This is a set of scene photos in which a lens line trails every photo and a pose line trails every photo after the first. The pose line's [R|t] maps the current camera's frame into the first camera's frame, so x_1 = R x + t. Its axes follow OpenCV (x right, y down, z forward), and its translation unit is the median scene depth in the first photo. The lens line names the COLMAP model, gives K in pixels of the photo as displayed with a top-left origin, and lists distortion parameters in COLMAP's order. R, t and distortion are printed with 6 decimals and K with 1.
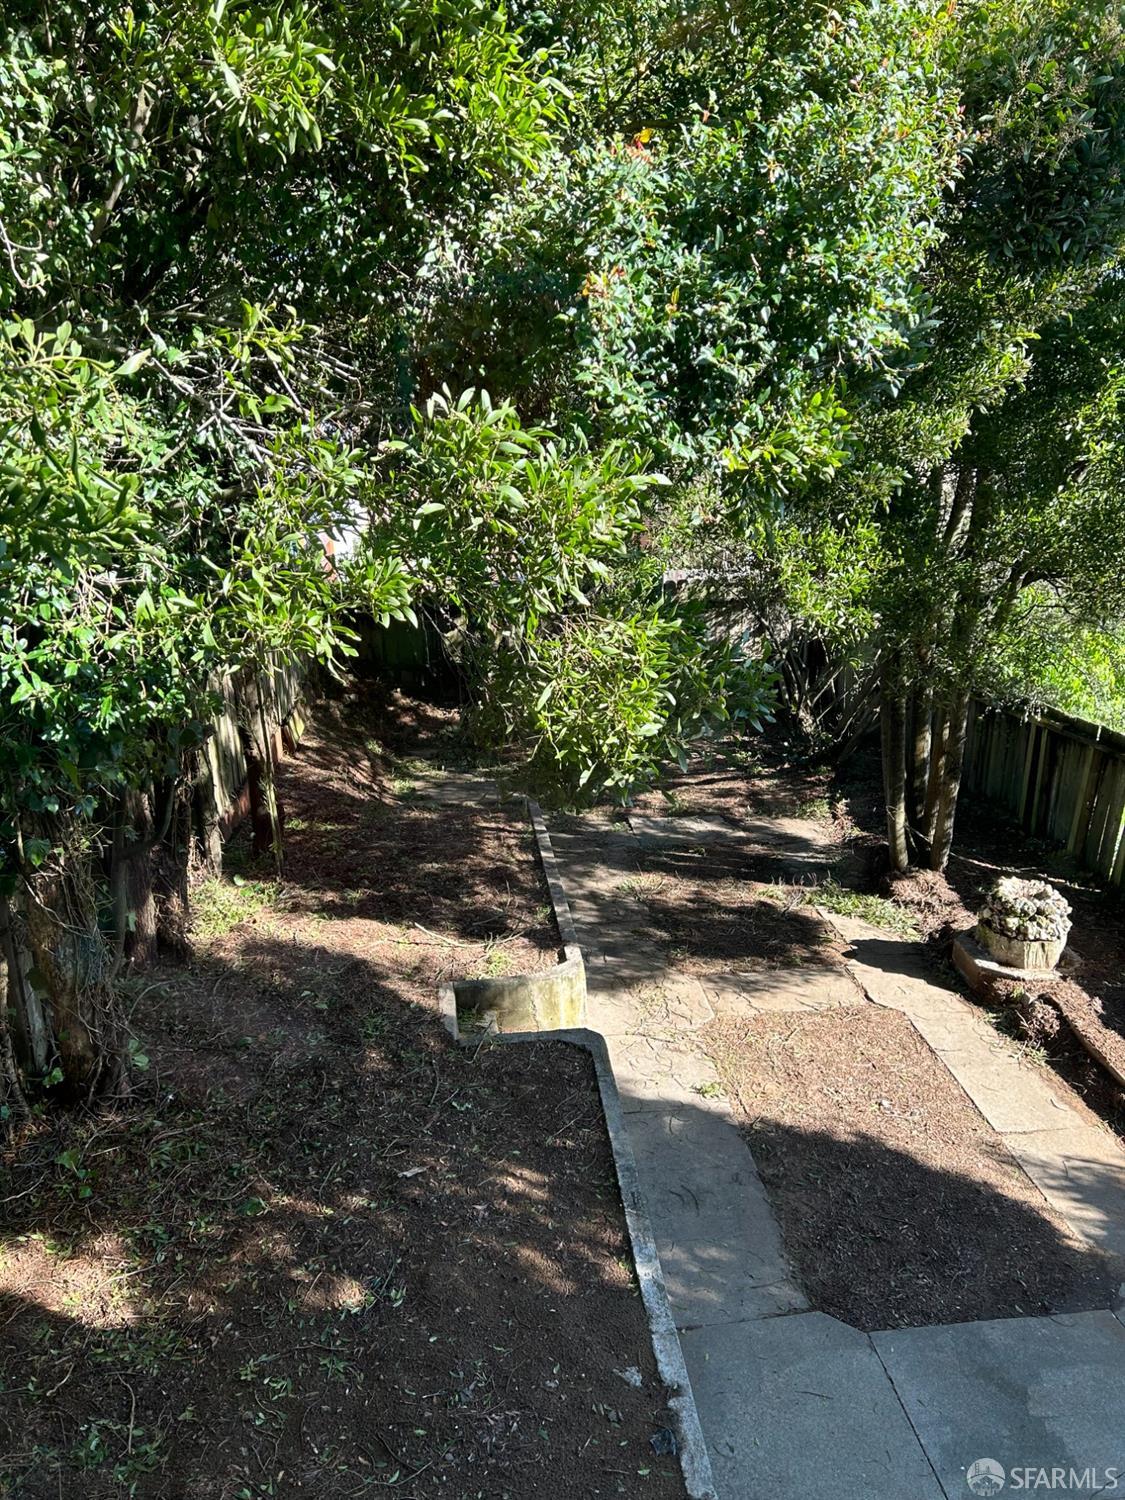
lens RADIAL K [[1101.7, 0, 562.5], [0, 1101.7, 750.0], [0, 0, 1]] dist [0.093886, -0.067084]
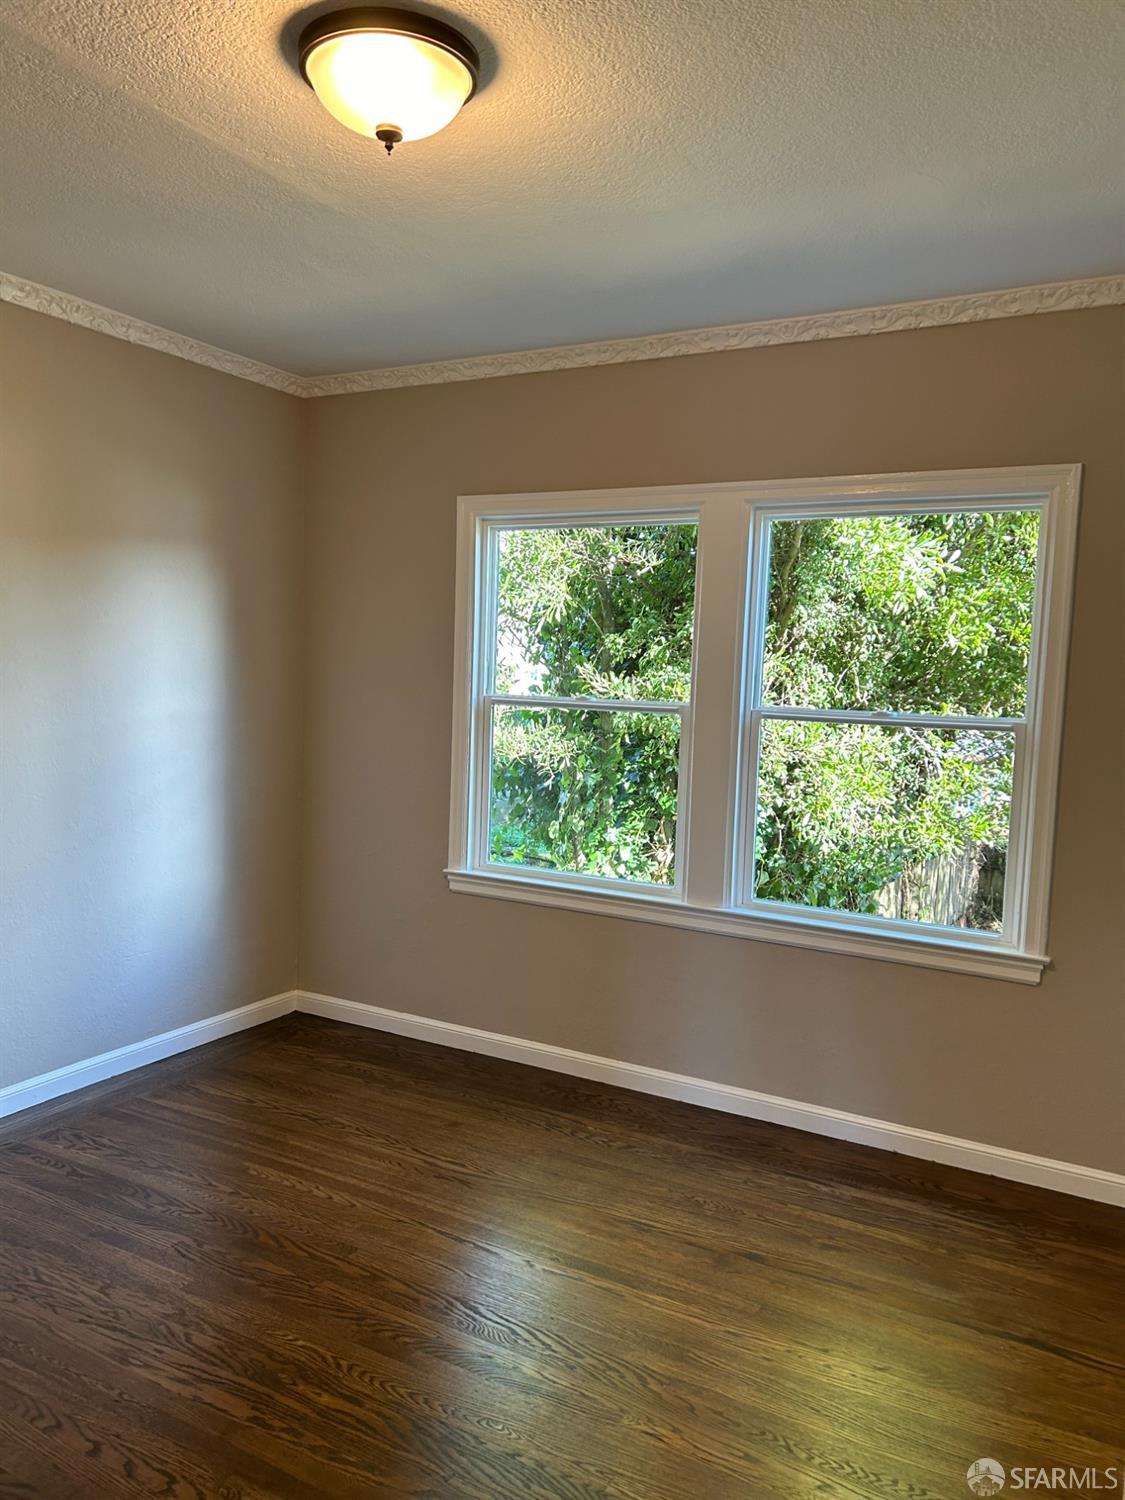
lens RADIAL K [[1126.8, 0, 559.4], [0, 1126.8, 761.3], [0, 0, 1]] dist [0.074507, -0.043131]
pose [[0.828239, 0.118740, -0.547650, 0.348557], [-0.230624, 0.962918, -0.140007, 0.223932], [0.510717, 0.242260, 0.824911, -1.272603]]
